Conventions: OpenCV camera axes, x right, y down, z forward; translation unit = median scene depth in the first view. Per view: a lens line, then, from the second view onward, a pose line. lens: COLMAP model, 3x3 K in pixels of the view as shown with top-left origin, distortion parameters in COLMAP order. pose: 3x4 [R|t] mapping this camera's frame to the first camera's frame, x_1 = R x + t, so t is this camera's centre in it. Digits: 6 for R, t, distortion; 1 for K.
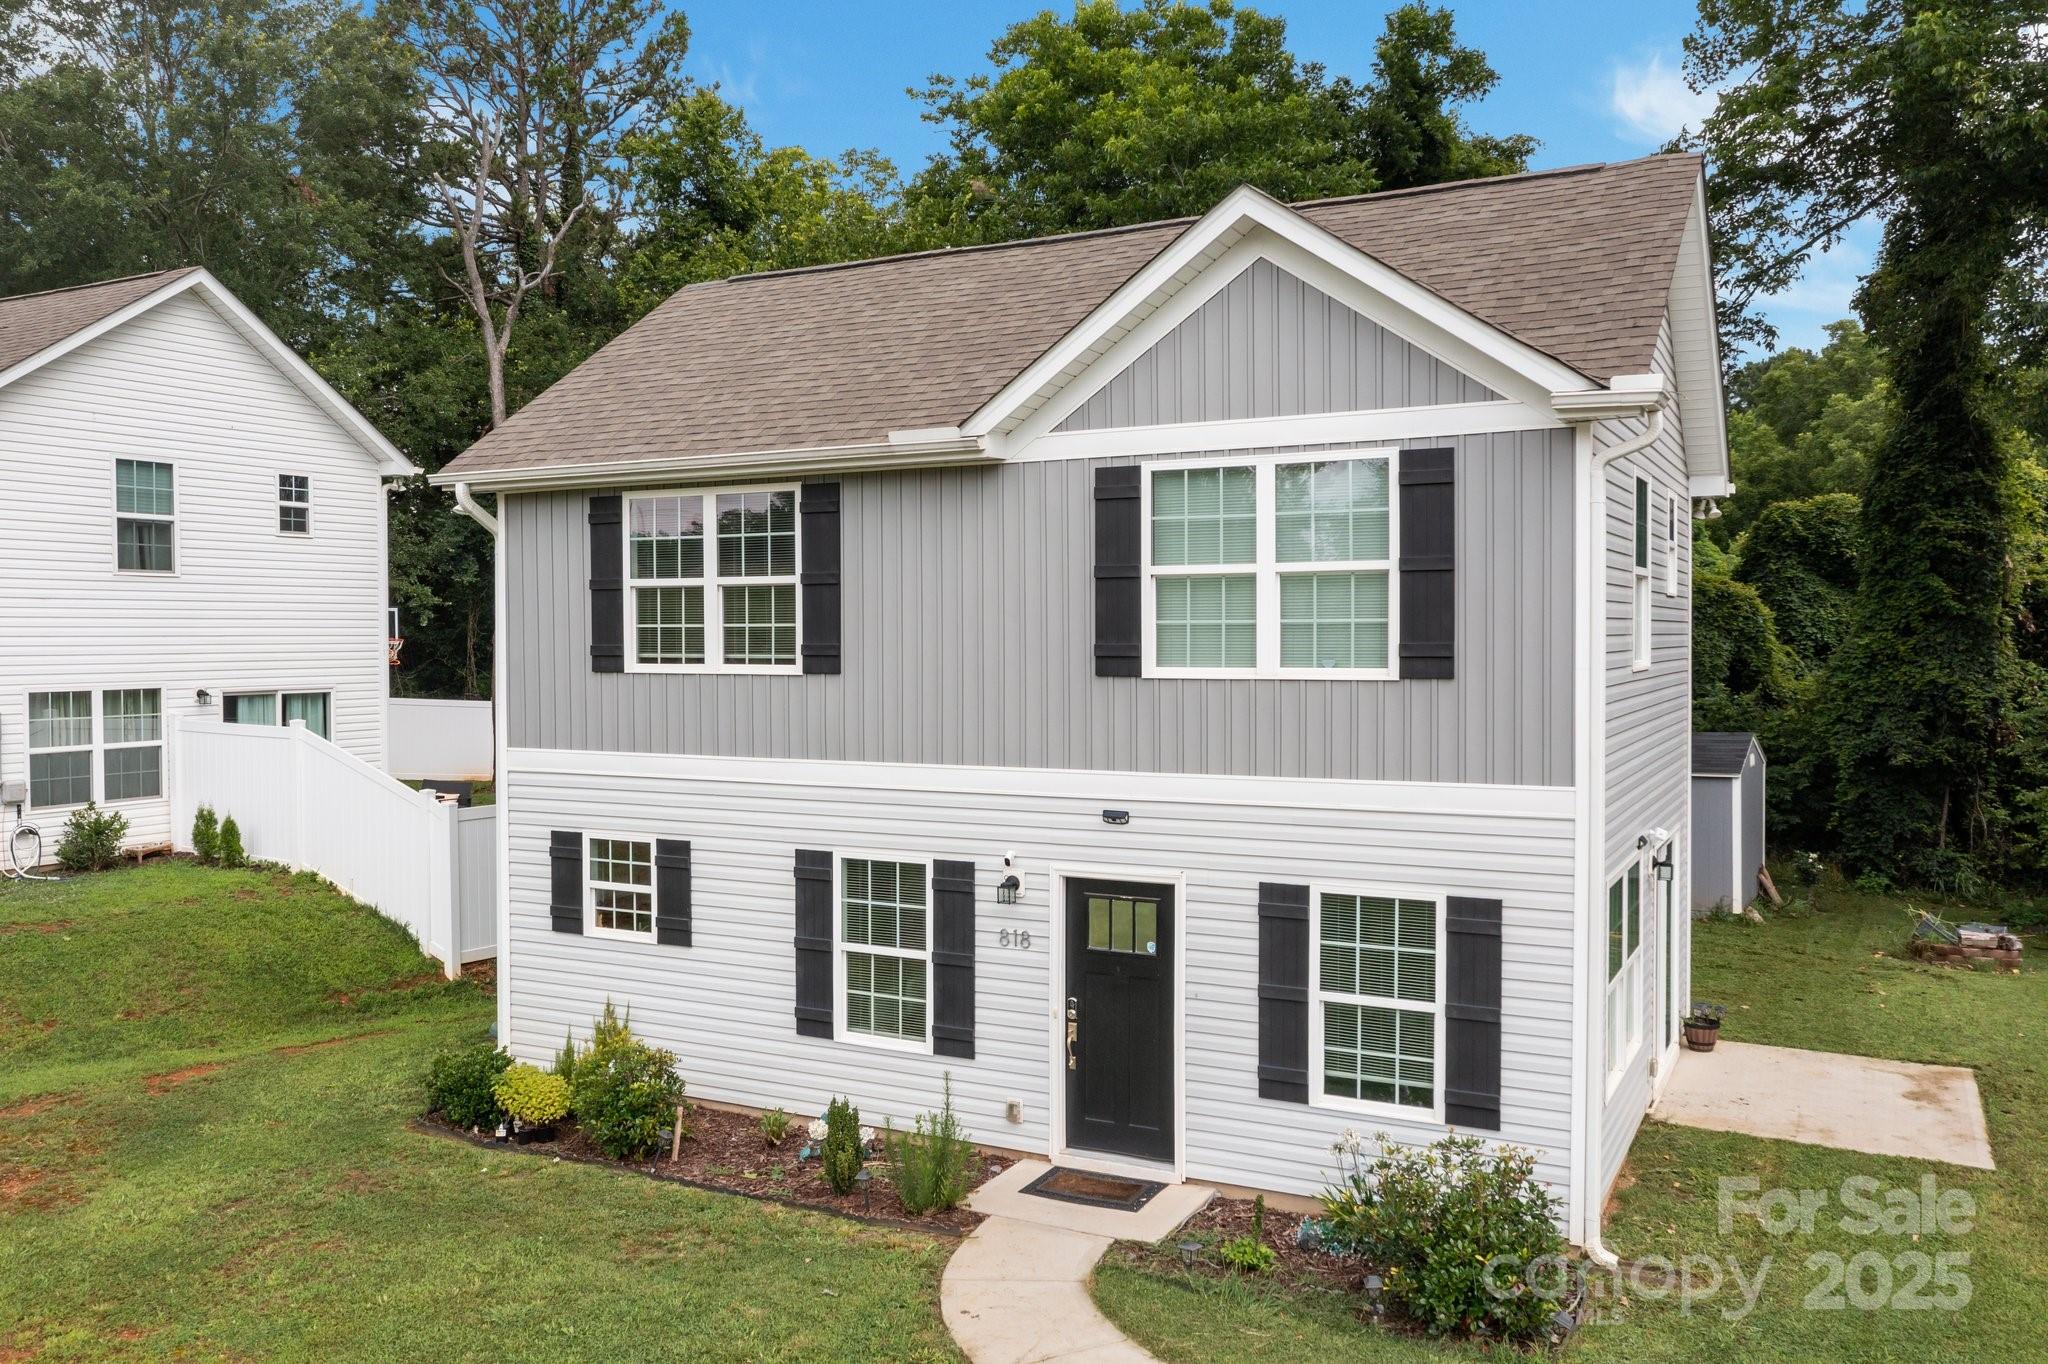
lens RADIAL K [[1646.1, 0, 1020.8], [0, 1646.1, 681.2], [0, 0, 1]] dist [-0.005497, 0.004067]
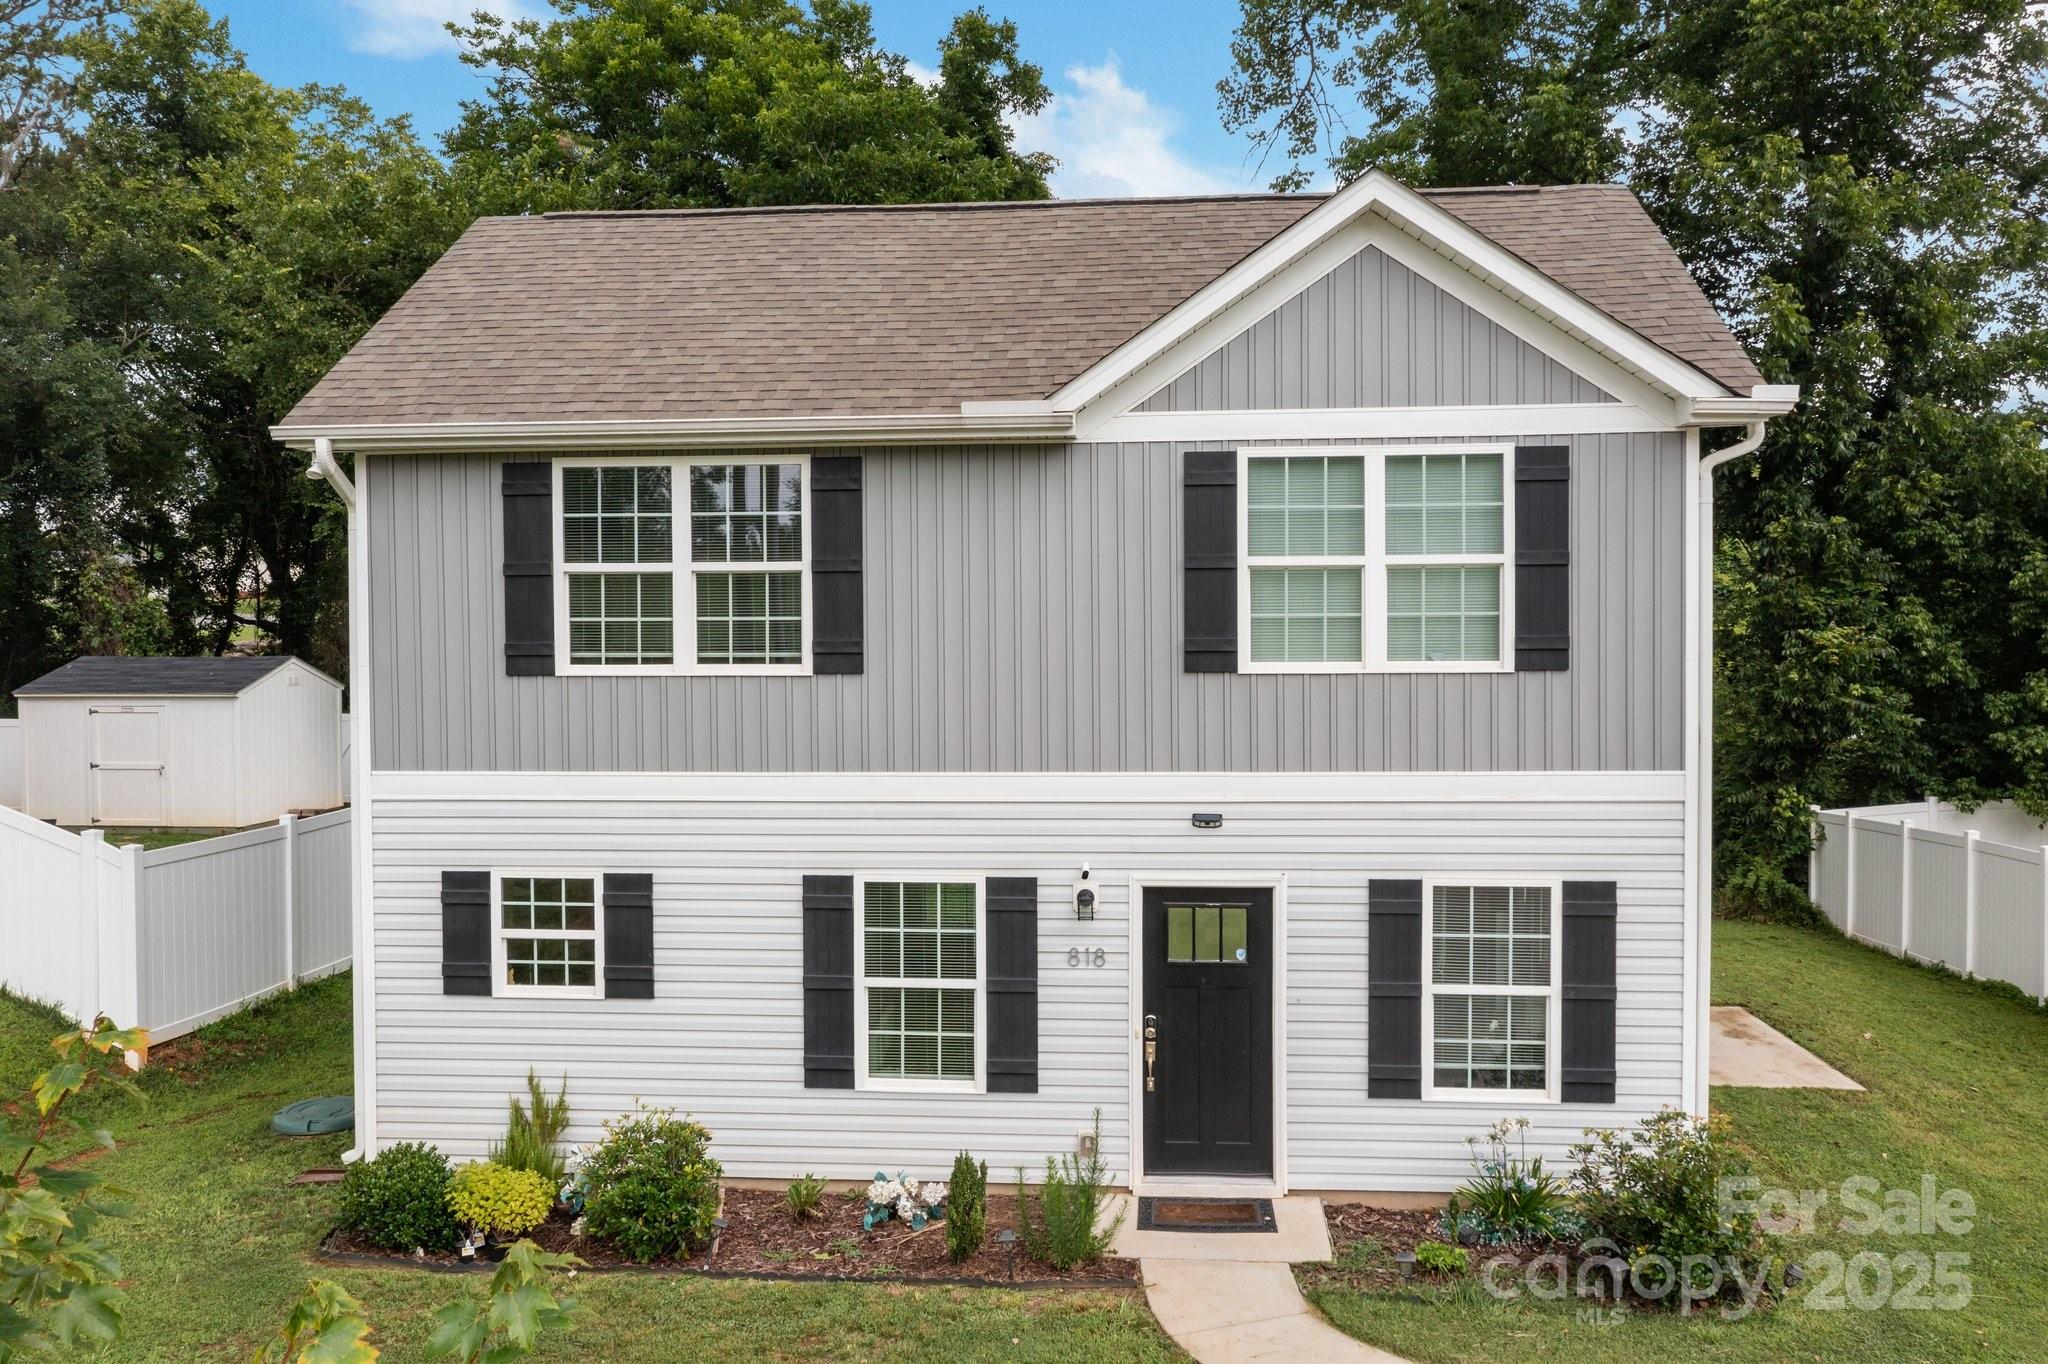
lens RADIAL K [[1646.1, 0, 1024.2], [0, 1646.1, 680.8], [0, 0, 1]] dist [-0.005497, 0.004067]
pose [[0.918720, -0.013199, 0.394690, -0.400445], [0.013539, 0.999906, 0.001924, -0.001334], [-0.394678, 0.003576, 0.918812, 0.163650]]
